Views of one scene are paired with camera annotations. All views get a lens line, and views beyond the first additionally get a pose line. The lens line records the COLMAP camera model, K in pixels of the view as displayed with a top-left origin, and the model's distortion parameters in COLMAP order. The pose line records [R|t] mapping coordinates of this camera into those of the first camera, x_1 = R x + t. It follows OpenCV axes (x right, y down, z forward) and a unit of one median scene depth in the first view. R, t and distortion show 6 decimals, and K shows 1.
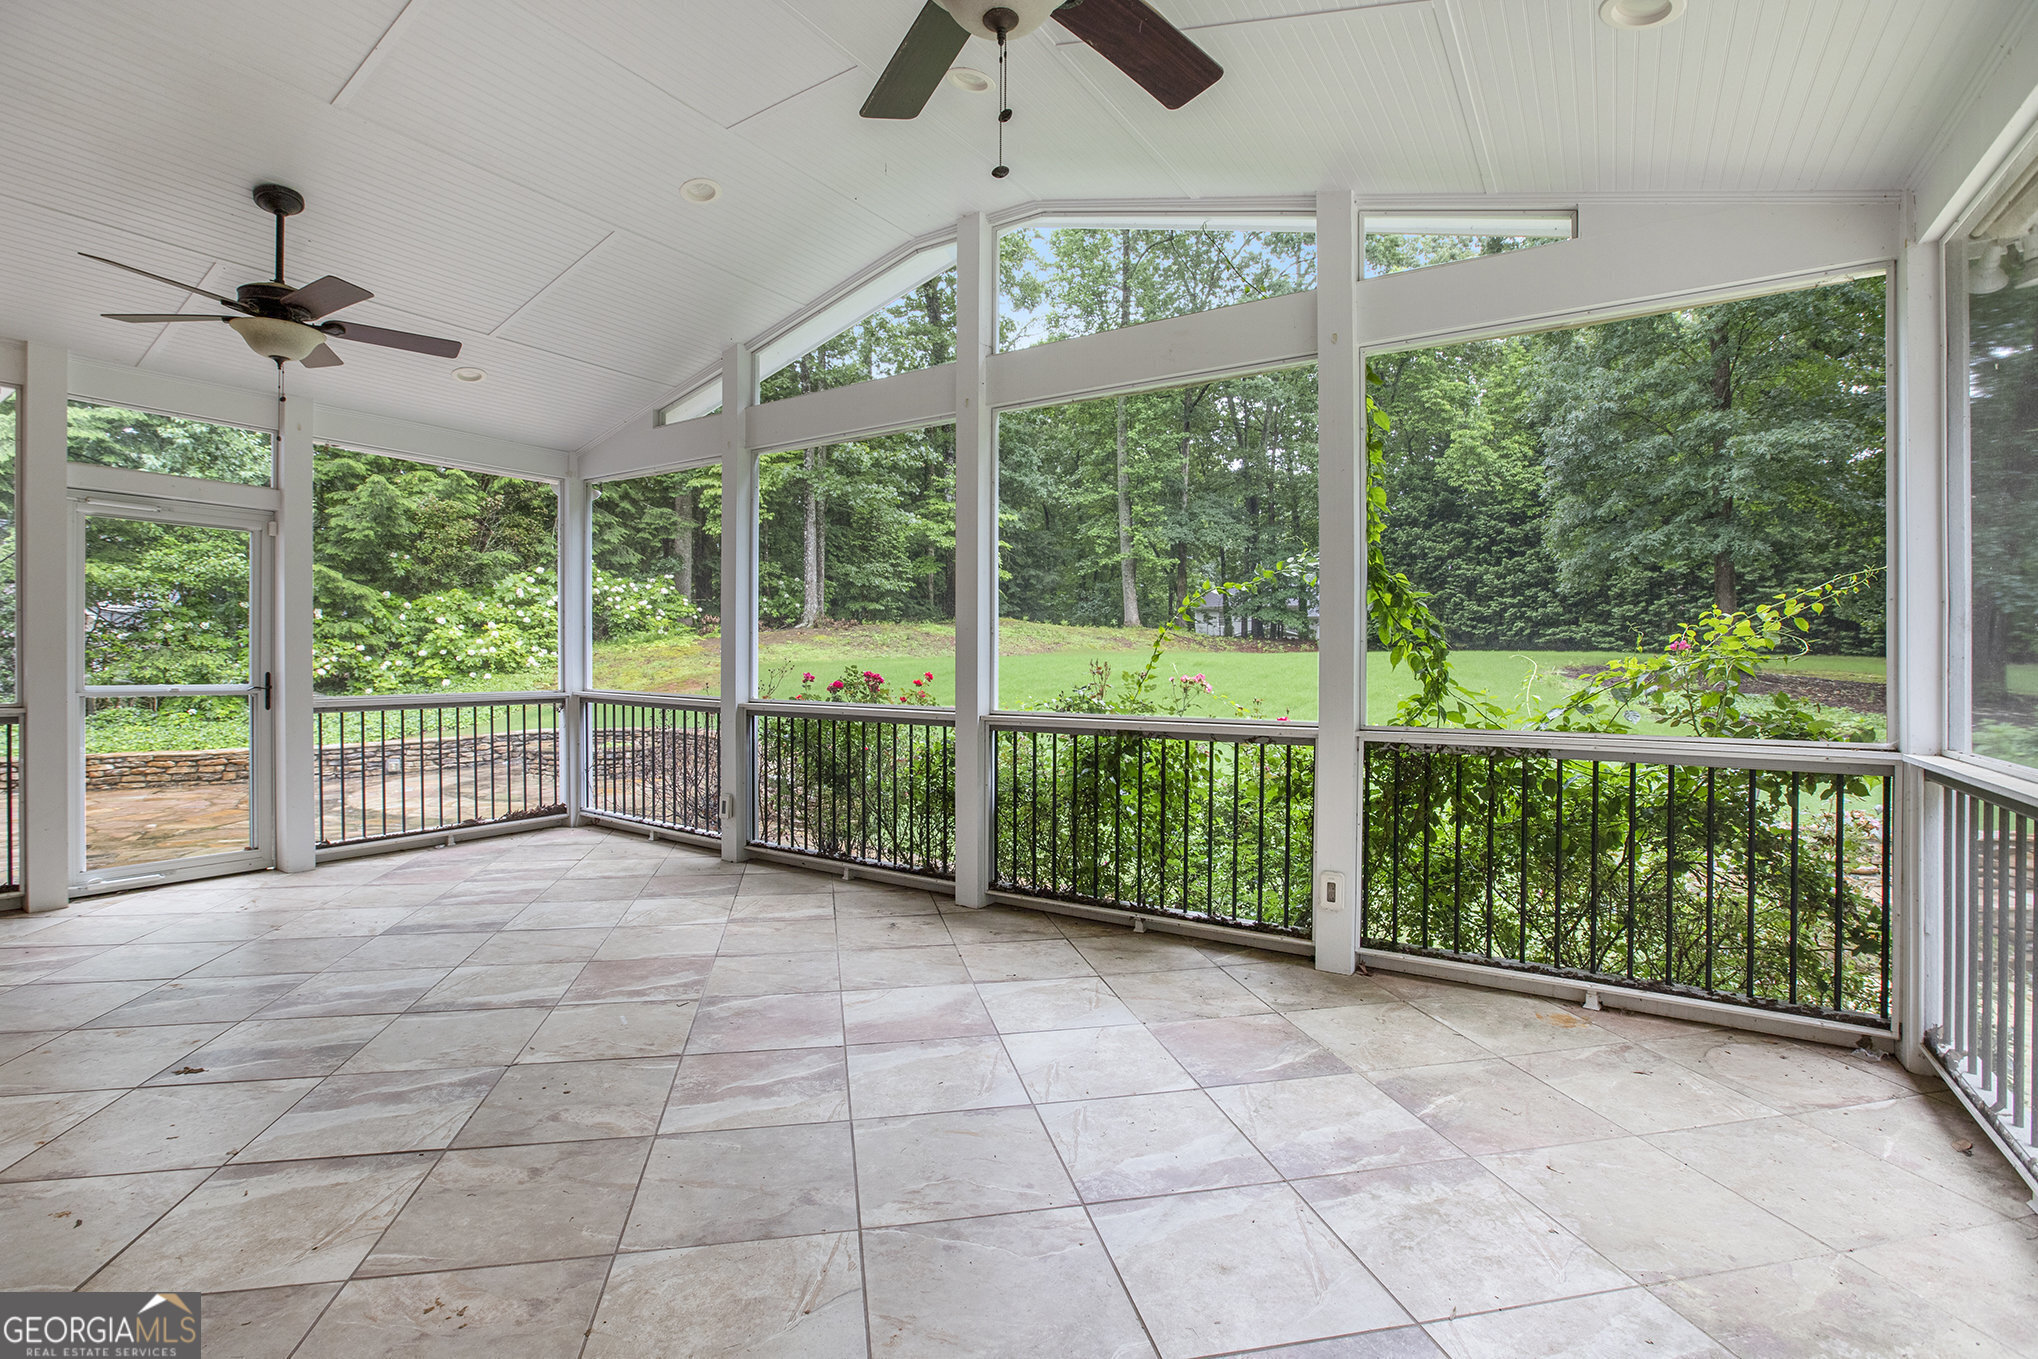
lens RADIAL K [[935.2, 0, 1019.7], [0, 935.2, 673.6], [0, 0, 1]] dist [-0.044752, 0.010888]
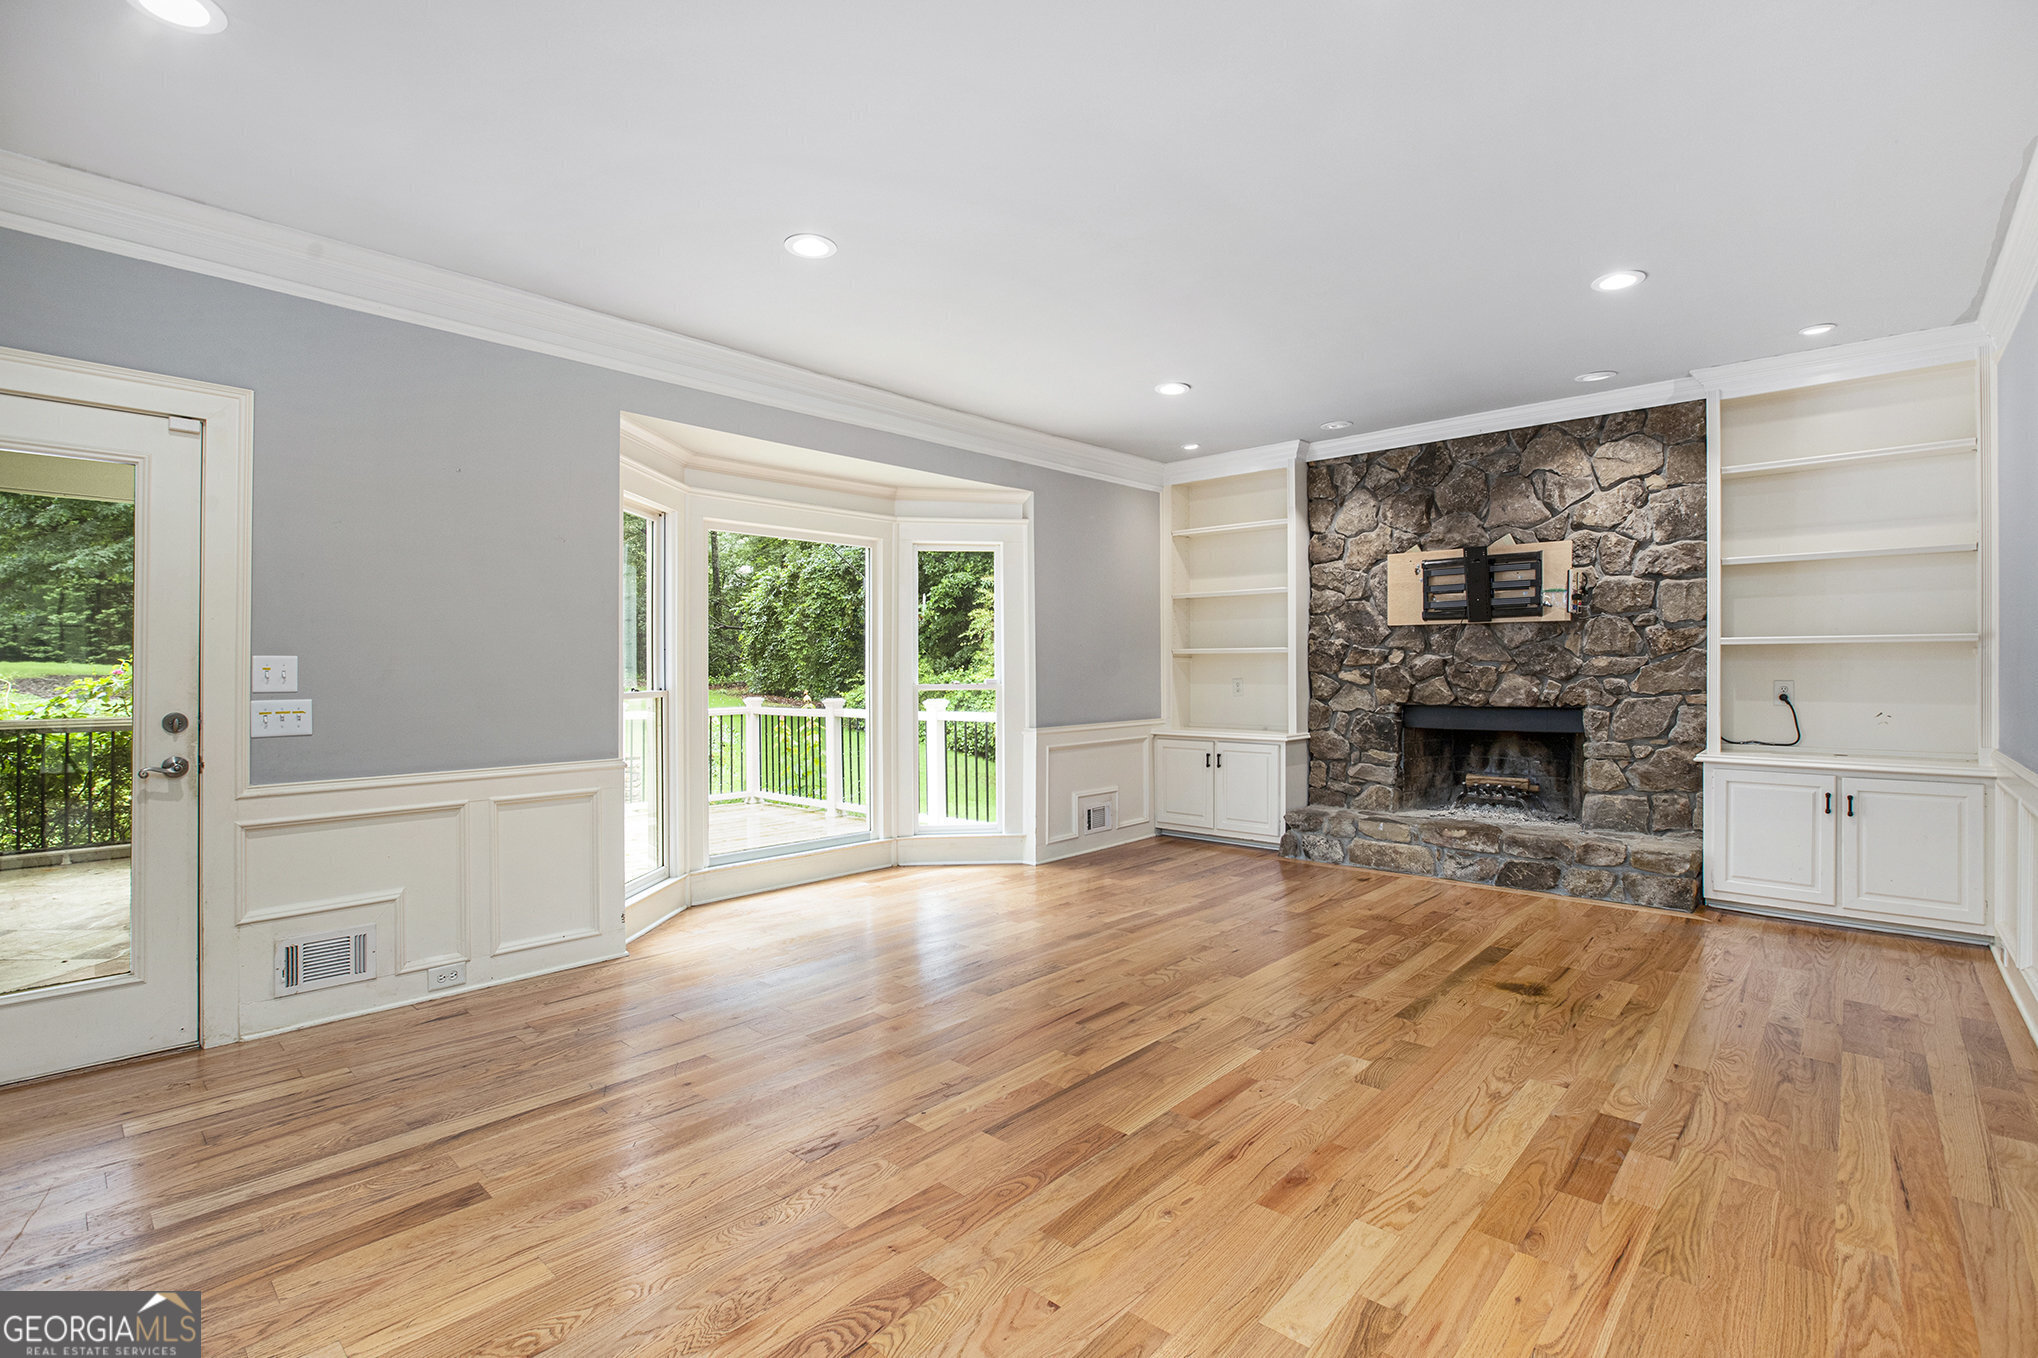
lens RADIAL K [[935.2, 0, 1019.5], [0, 935.2, 665.2], [0, 0, 1]] dist [-0.044752, 0.010888]
pose [[0.171468, 0.004054, 0.985181, -0.830567], [0.014960, 0.999866, -0.006718, -0.002880], [-0.985076, 0.015890, 0.171384, -1.200618]]
